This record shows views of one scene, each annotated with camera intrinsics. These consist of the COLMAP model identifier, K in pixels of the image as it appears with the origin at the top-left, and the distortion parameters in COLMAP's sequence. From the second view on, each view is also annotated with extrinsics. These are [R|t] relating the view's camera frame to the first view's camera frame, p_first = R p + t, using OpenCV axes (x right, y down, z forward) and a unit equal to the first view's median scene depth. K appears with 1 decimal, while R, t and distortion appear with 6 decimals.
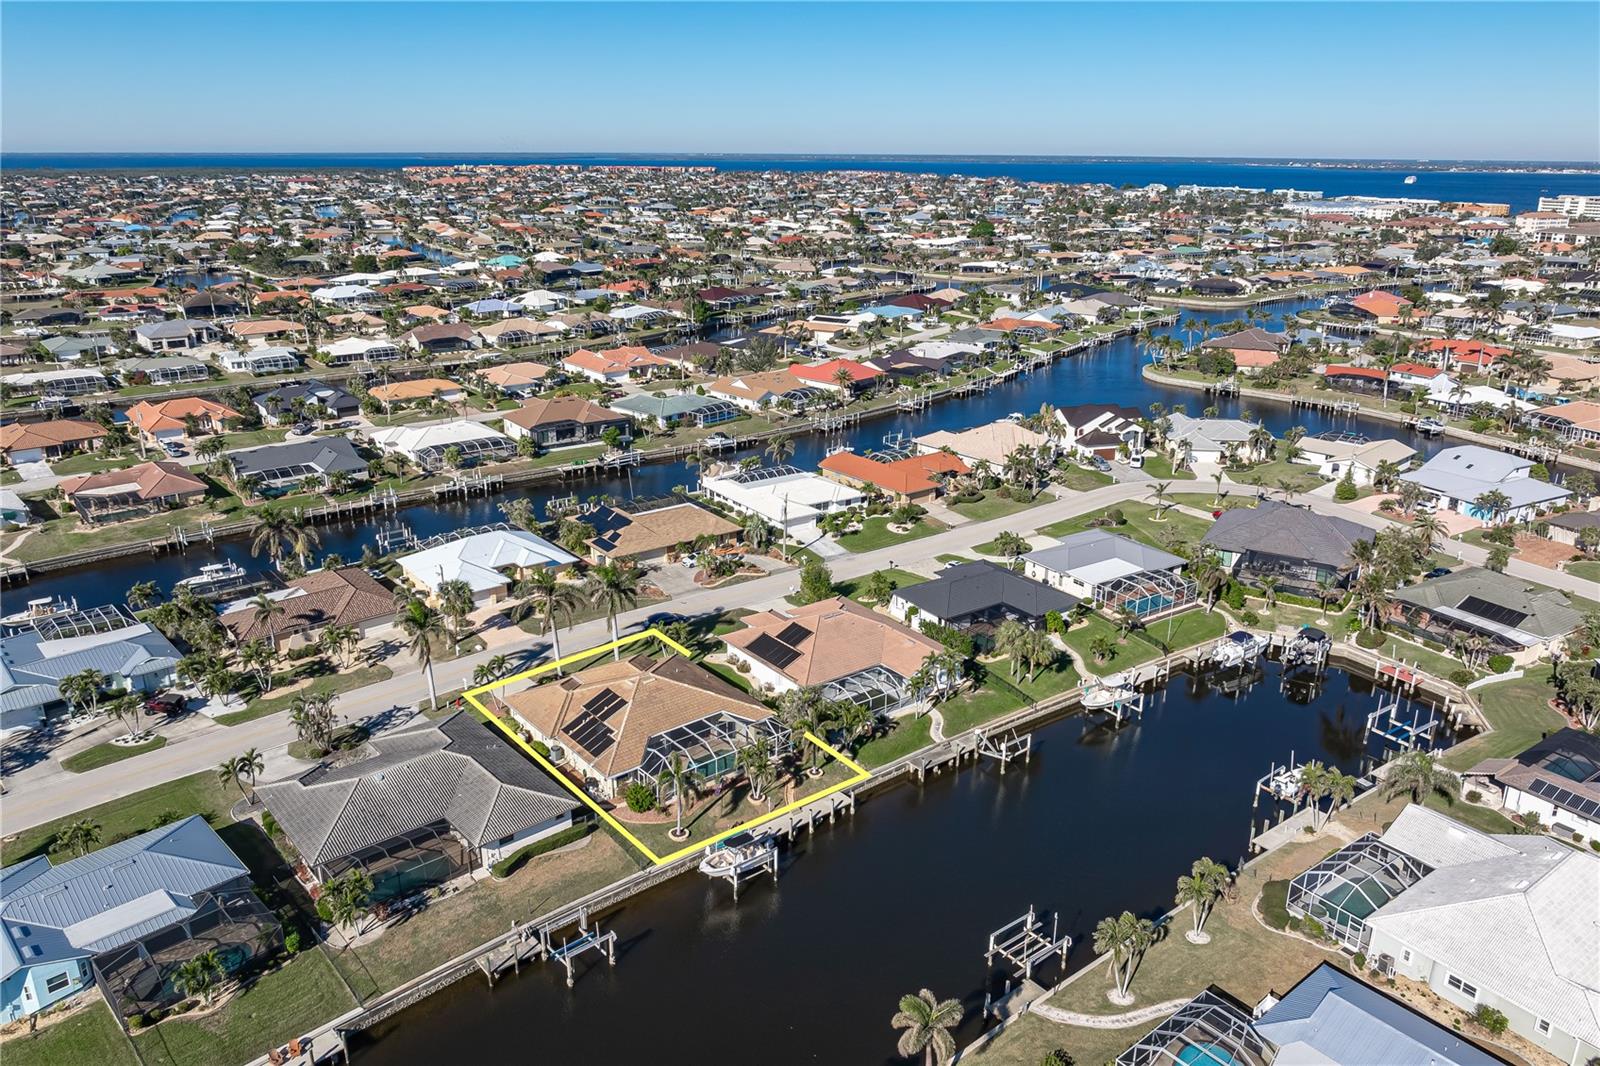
lens RADIAL K [[1097.6, 0, 797.8], [0, 1097.6, 529.7], [0, 0, 1]] dist [-0.026309, 0.010273]
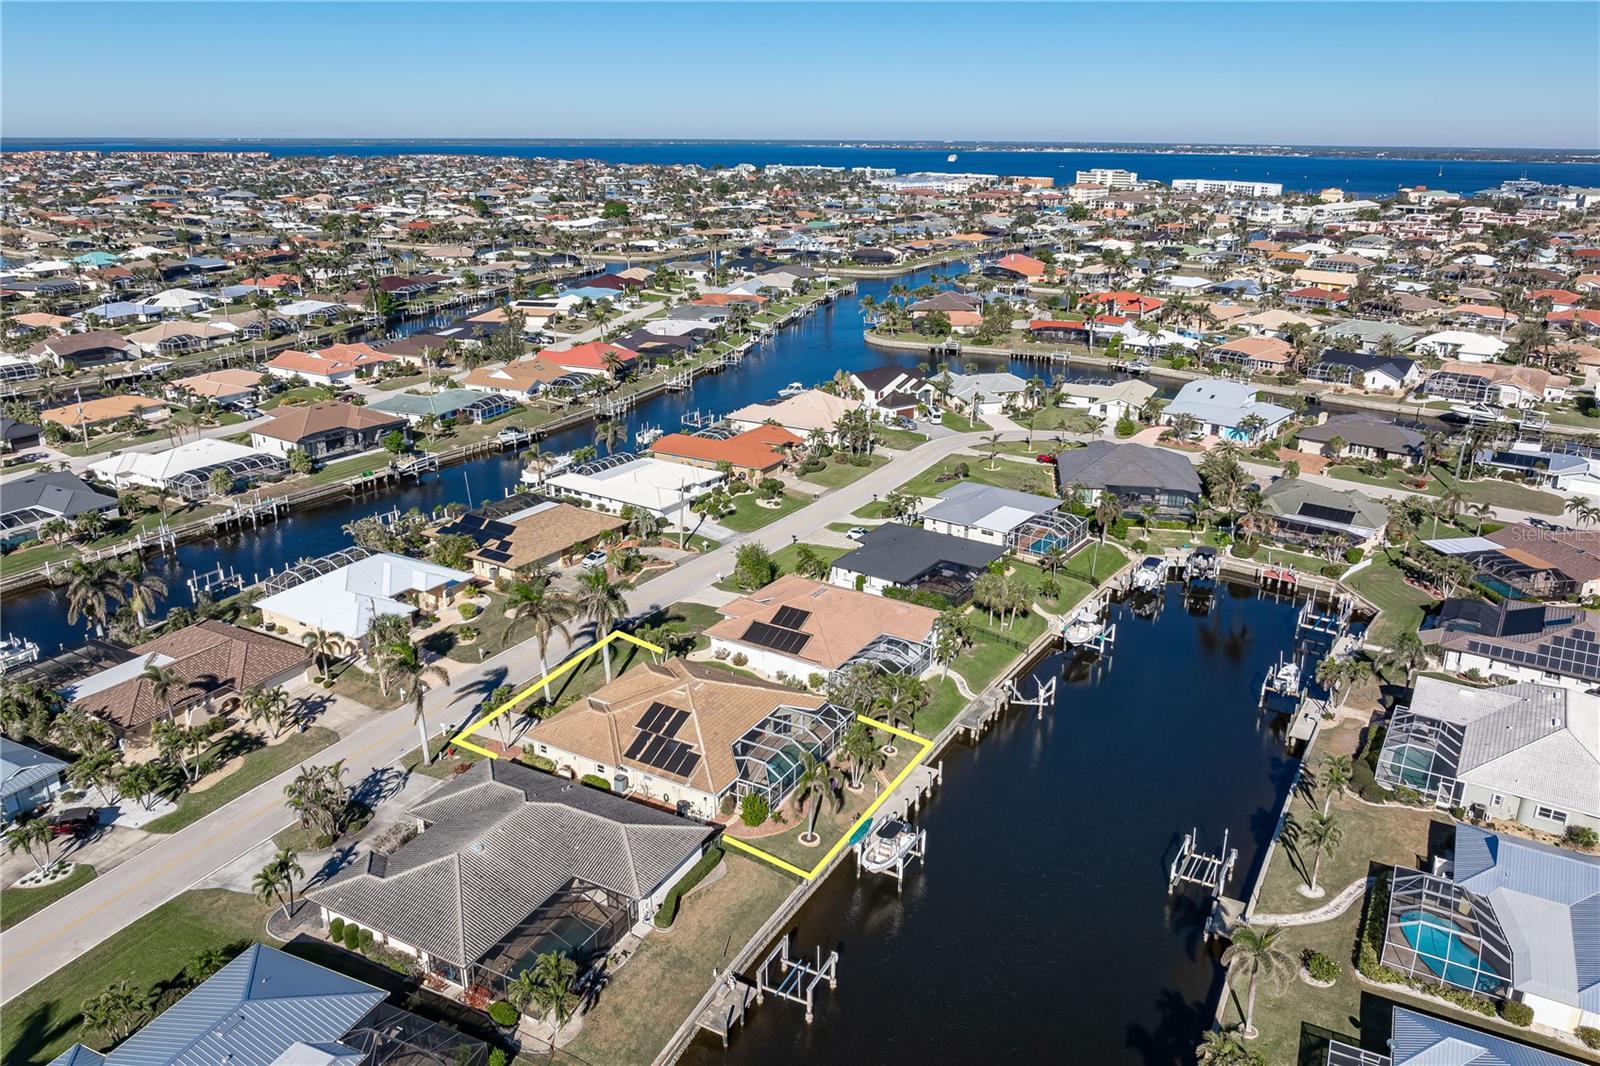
lens RADIAL K [[1097.6, 0, 801.1], [0, 1097.6, 536.8], [0, 0, 1]] dist [-0.026309, 0.010273]
pose [[0.935296, -0.120374, 0.332763, -0.217383], [0.113606, 0.992728, 0.039798, -0.007757], [-0.335134, 0.000581, 0.942170, 0.070319]]
